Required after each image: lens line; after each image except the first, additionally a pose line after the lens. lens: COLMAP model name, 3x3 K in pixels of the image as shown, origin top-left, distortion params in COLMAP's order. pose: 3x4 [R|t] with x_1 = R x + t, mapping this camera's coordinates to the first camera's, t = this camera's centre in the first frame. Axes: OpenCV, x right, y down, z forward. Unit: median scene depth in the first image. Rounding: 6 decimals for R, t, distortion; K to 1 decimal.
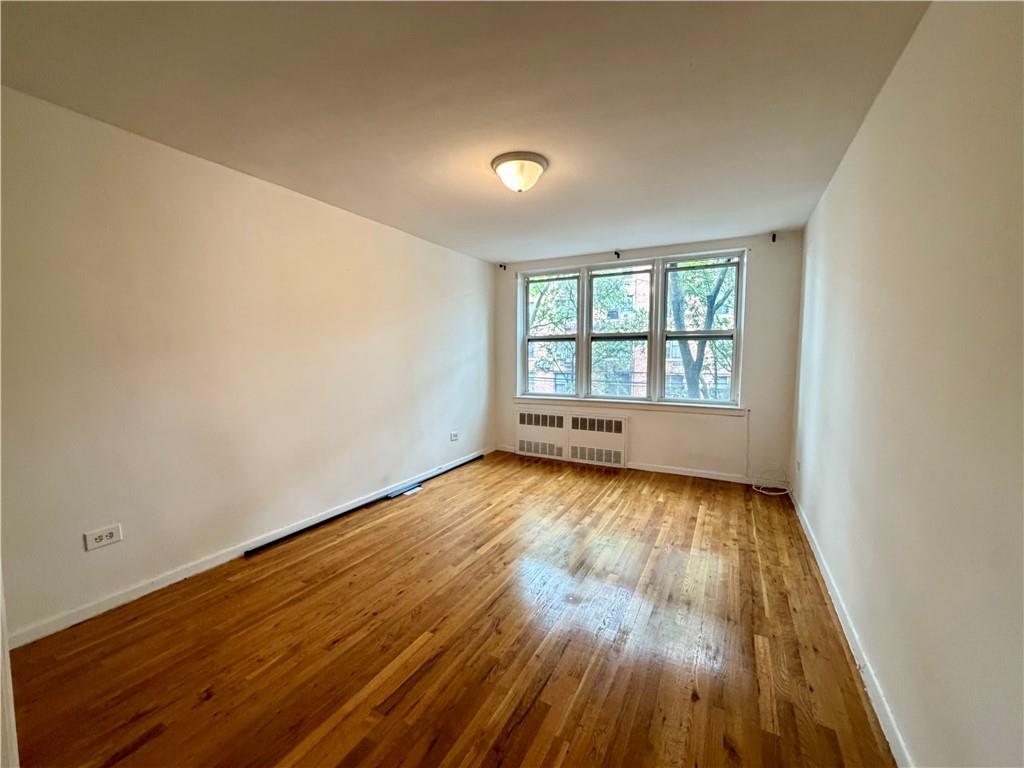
lens RADIAL K [[413.1, 0, 508.5], [0, 413.1, 383.4], [0, 0, 1]] dist [0.001217, 0.000052]
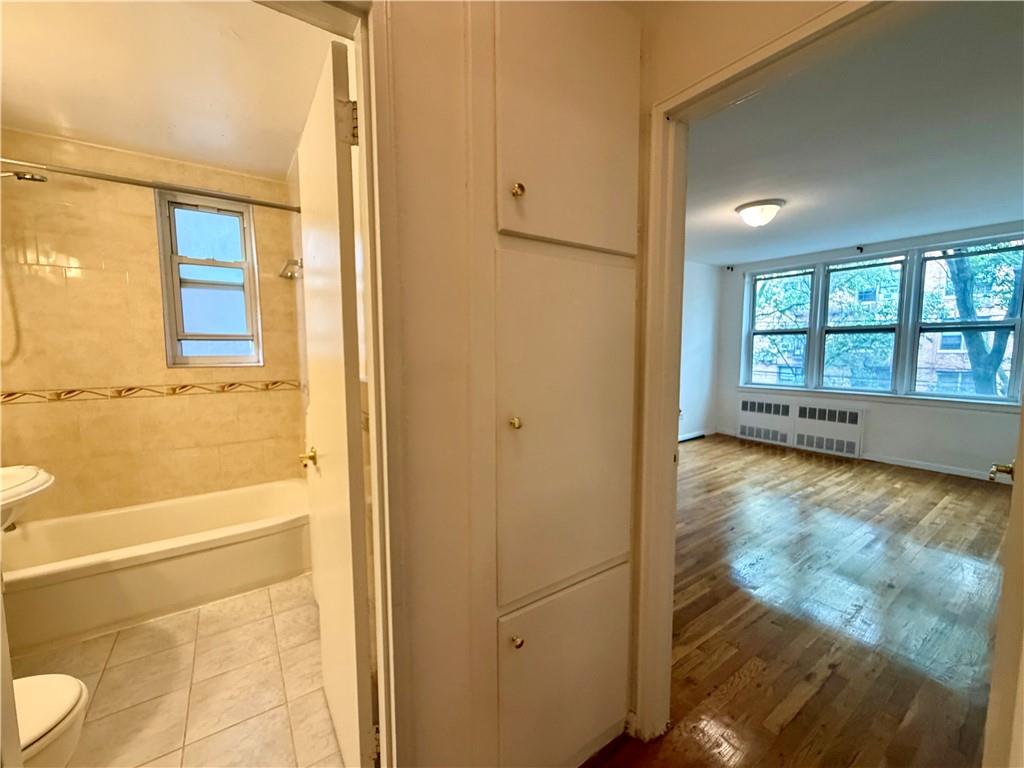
lens RADIAL K [[413.1, 0, 508.5], [0, 413.1, 383.4], [0, 0, 1]] dist [0.001217, 0.000052]
pose [[0.893045, 0.035117, -0.448594, -0.040942], [-0.025724, 0.999304, 0.027019, 0.013884], [0.449231, -0.012590, 0.893327, -0.298205]]
